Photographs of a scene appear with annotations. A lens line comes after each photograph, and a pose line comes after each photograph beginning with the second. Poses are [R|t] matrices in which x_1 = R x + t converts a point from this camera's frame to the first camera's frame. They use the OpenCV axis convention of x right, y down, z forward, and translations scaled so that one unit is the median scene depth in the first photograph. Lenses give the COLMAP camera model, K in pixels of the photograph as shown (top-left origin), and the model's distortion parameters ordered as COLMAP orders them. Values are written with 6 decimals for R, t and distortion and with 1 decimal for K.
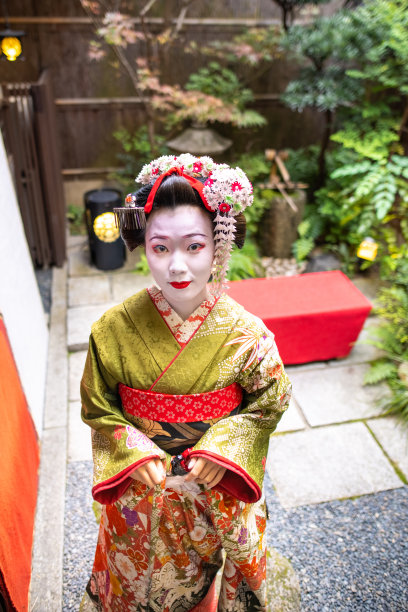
lens RADIAL K [[460.7, 0, 187.7], [0, 460.7, 260.5], [0, 0, 1]] dist [-0.044361, -0.000187]
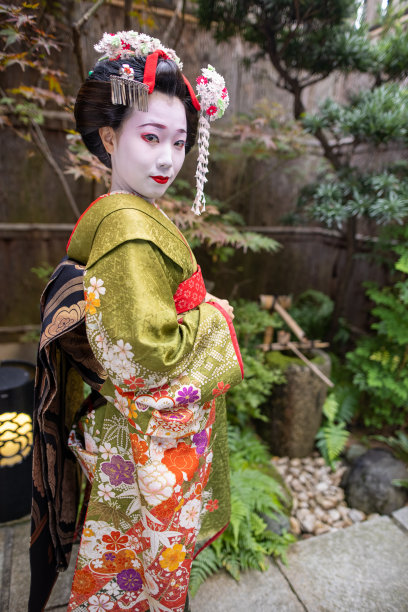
lens RADIAL K [[413.7, 0, 204.0], [0, 413.7, 306.0], [0, 0, 1]] dist [-0.059997, 0.000643]
pose [[0.982920, -0.013375, 0.183547, -0.032930], [0.057001, 0.970437, -0.234529, -0.086691], [-0.174984, 0.240986, 0.954624, 0.443243]]
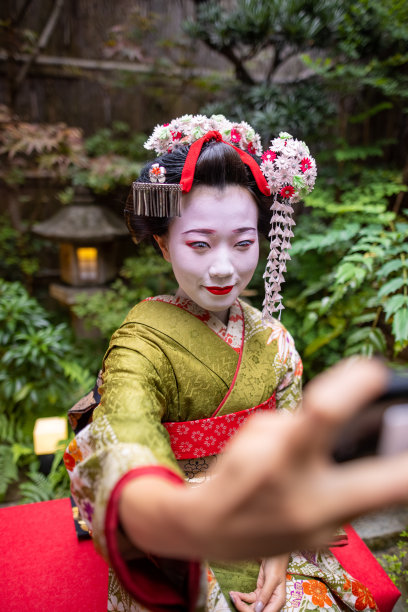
lens RADIAL K [[413.7, 0, 204.0], [0, 413.7, 306.0], [0, 0, 1]] dist [-0.059997, 0.000643]
pose [[0.998573, 0.001686, 0.053384, 0.164568], [0.008244, 0.982658, -0.185243, -0.041127], [-0.052771, 0.185419, 0.981242, 0.460792]]
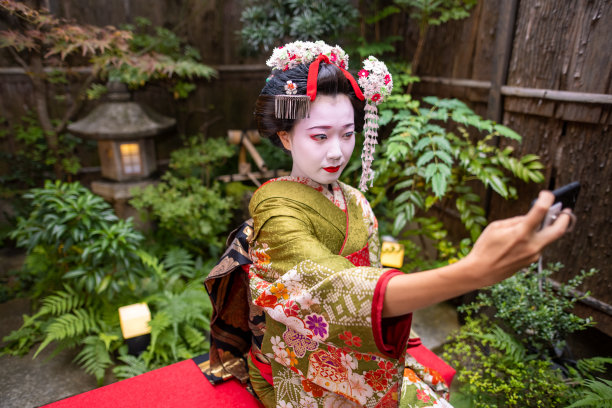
lens RADIAL K [[413.7, 0, 306.0], [0, 413.7, 204.0], [0, 0, 1]] dist [-0.059997, 0.000643]
pose [[0.951988, -0.096927, 0.290387, 0.095212], [0.140339, 0.981187, -0.132576, -0.029727], [-0.272074, 0.166963, 0.947681, 0.408600]]
